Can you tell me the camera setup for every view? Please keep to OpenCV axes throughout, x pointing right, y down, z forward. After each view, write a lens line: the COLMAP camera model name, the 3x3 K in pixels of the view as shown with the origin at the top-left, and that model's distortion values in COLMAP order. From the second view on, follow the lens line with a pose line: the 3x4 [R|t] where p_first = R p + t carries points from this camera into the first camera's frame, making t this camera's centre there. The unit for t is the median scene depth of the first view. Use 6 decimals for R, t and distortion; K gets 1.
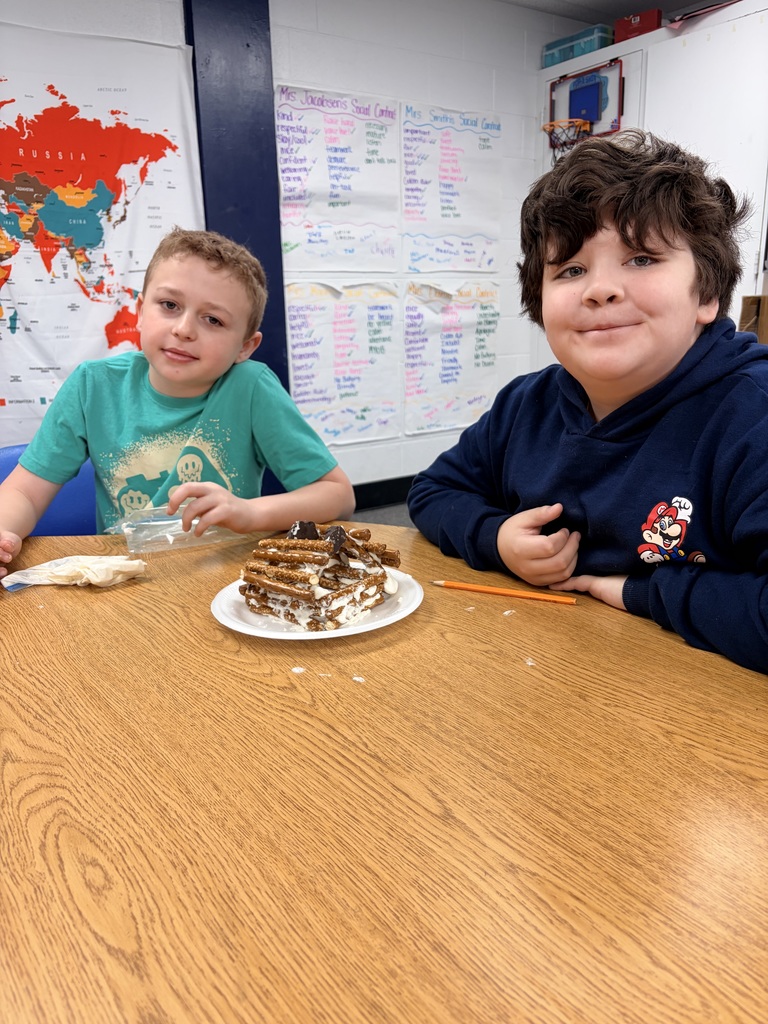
lens RADIAL K [[784.6, 0, 384.0], [0, 784.6, 512.0], [0, 0, 1]] dist [0.007579, 0.003534]
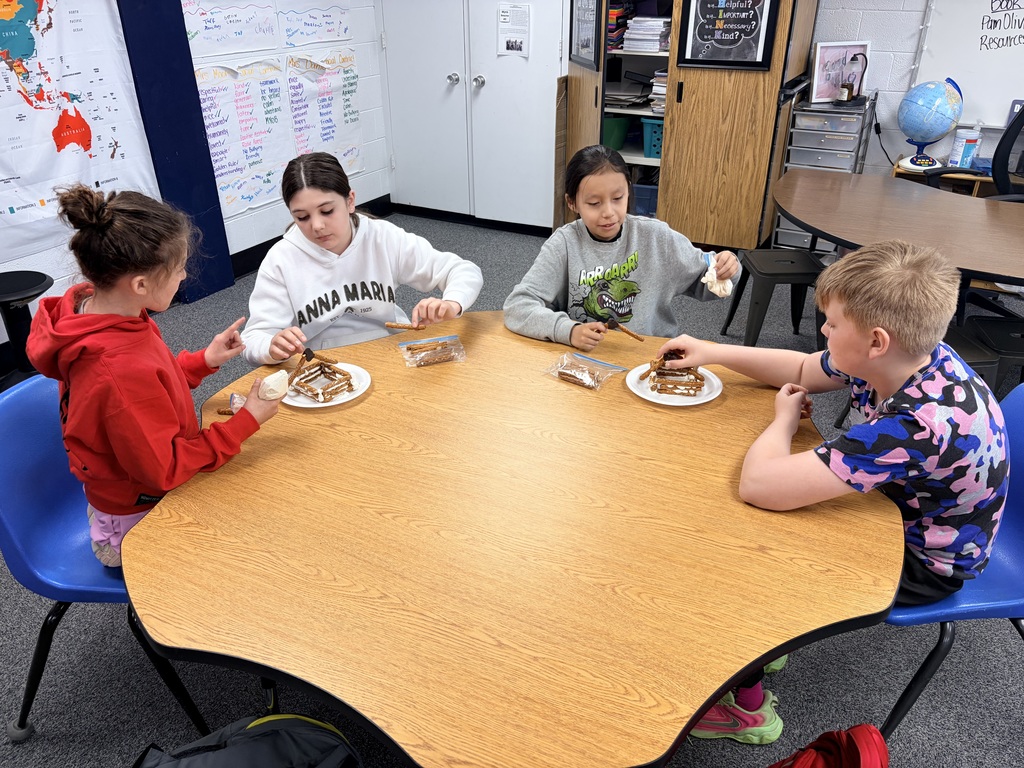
lens RADIAL K [[767.9, 0, 504.3], [0, 767.9, 369.7], [0, 0, 1]] dist [0.065721, -0.084936]
pose [[0.889340, -0.197329, 0.412476, -0.256926], [0.101781, 0.964885, 0.242153, -0.096861], [-0.445776, -0.173374, 0.878195, -0.227904]]
